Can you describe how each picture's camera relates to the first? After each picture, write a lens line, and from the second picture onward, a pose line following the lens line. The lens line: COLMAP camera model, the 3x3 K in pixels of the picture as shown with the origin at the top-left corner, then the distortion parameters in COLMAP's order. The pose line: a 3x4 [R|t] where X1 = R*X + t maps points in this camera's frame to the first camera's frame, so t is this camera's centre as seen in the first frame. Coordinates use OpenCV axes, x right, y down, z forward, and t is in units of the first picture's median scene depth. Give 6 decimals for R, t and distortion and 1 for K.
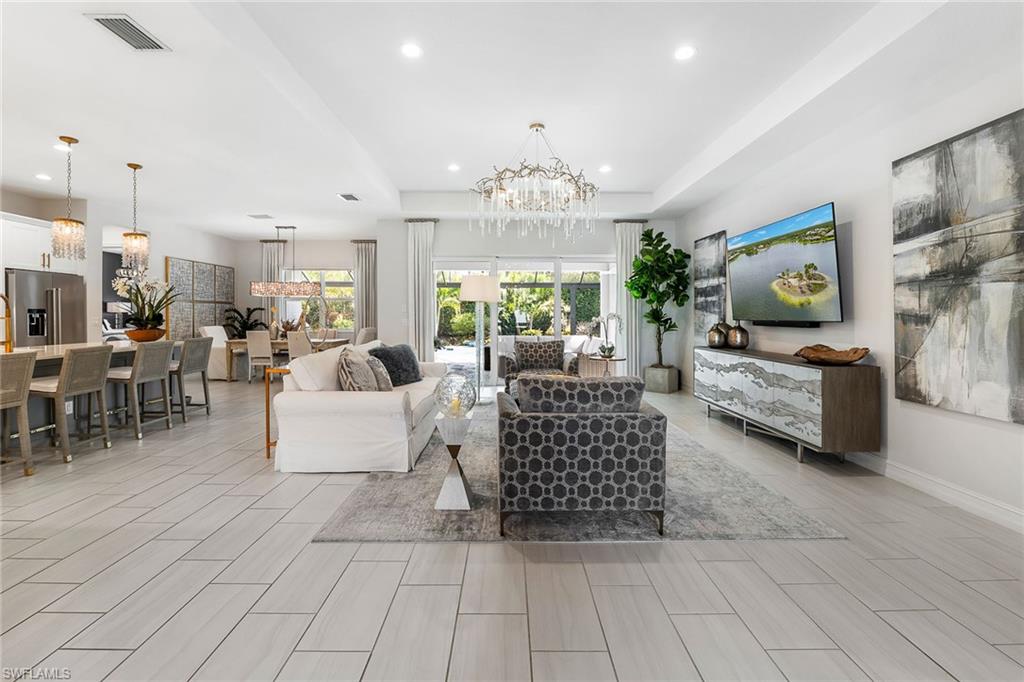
lens RADIAL K [[426.2, 0, 508.1], [0, 426.2, 316.8], [0, 0, 1]] dist [-0.011074, 0.000855]
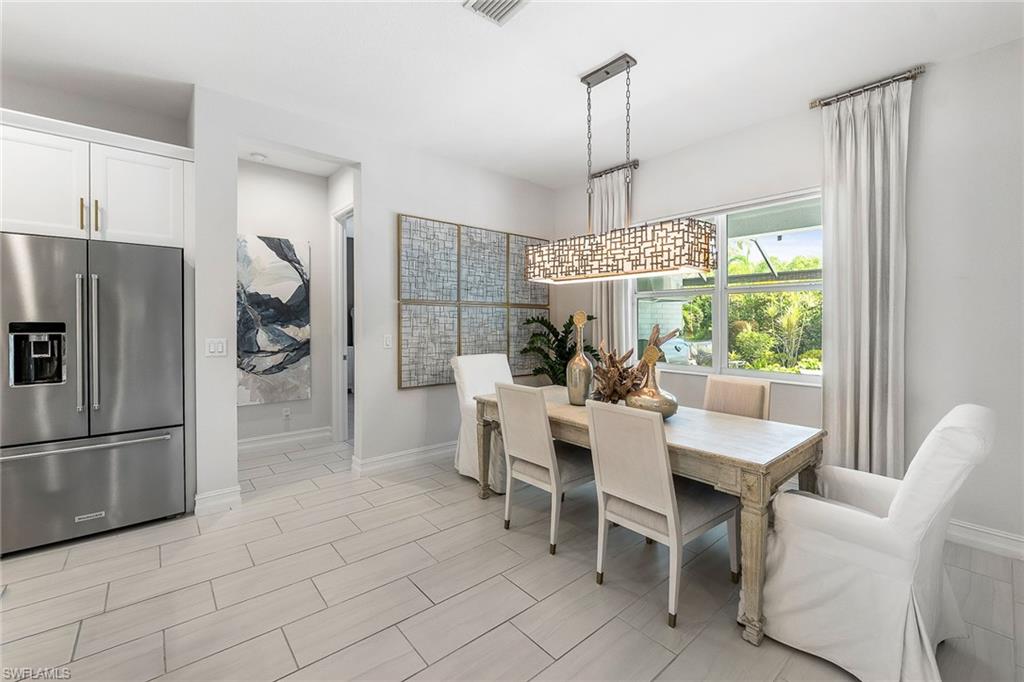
lens RADIAL K [[426.2, 0, 504.9], [0, 426.2, 322.6], [0, 0, 1]] dist [-0.011074, 0.000855]
pose [[0.632118, 0.001381, -0.774871, -0.642810], [-0.005246, 0.999983, -0.002497, -0.026422], [0.774855, 0.005643, 0.632114, 1.479152]]
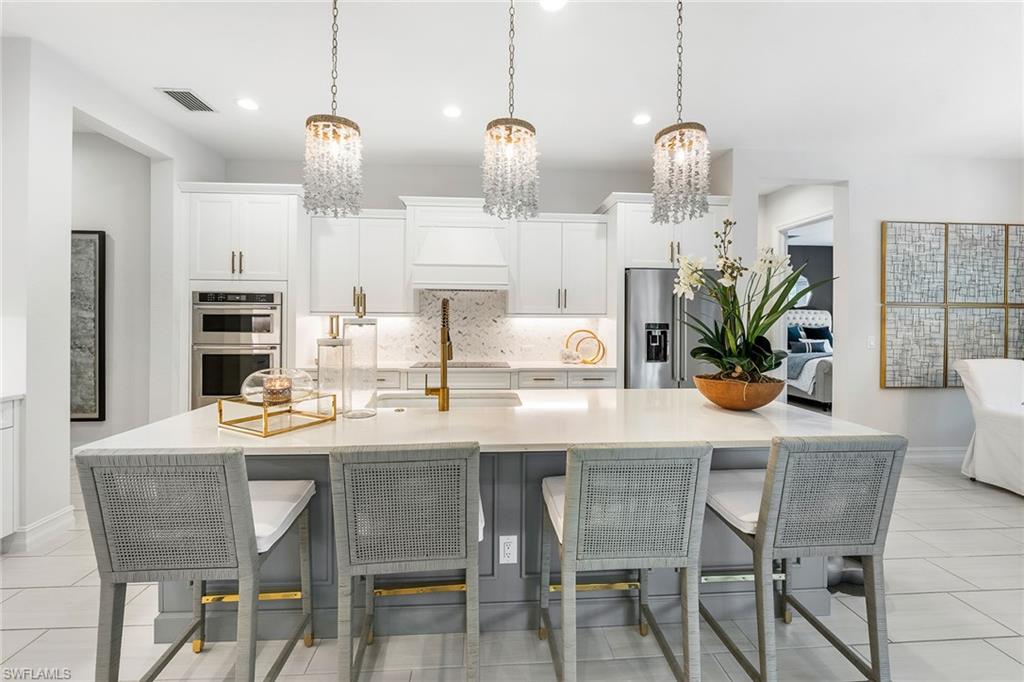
lens RADIAL K [[426.2, 0, 503.1], [0, 426.2, 322.3], [0, 0, 1]] dist [-0.011074, 0.000855]
pose [[0.050887, 0.004042, -0.998696, -0.584077], [-0.011078, 0.999933, 0.003483, -0.026486], [0.998643, 0.010887, 0.050929, 0.957193]]
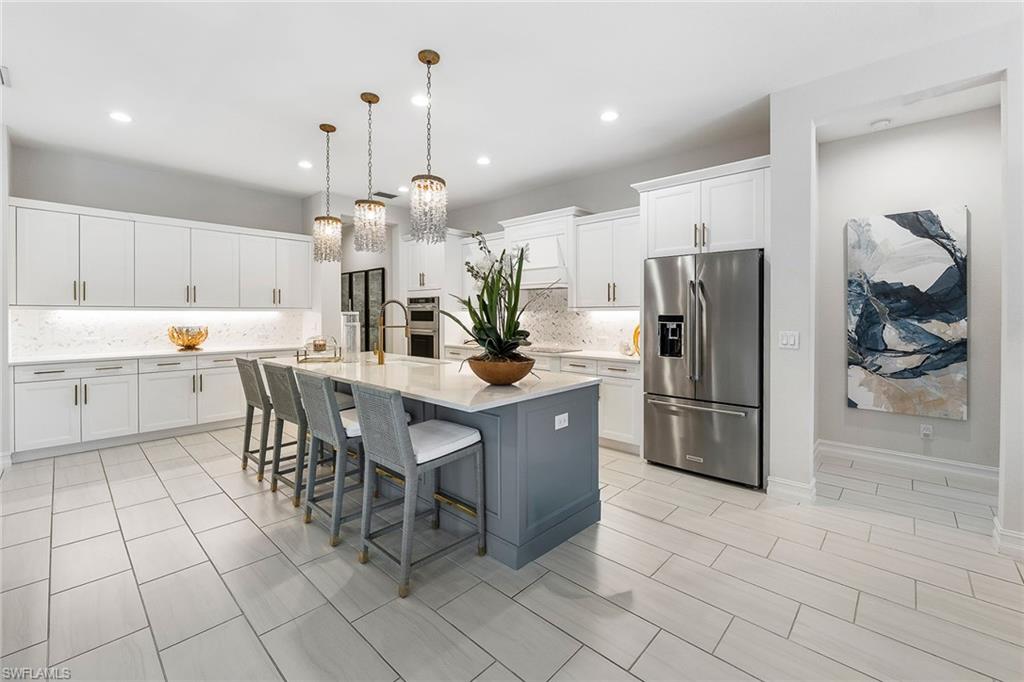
lens RADIAL K [[426.2, 0, 514.0], [0, 426.2, 318.7], [0, 0, 1]] dist [-0.011074, 0.000855]
pose [[-0.692952, 0.004454, -0.720970, -0.649516], [-0.006799, 0.999896, 0.012712, -0.026891], [0.720951, 0.013710, -0.692850, 1.721967]]
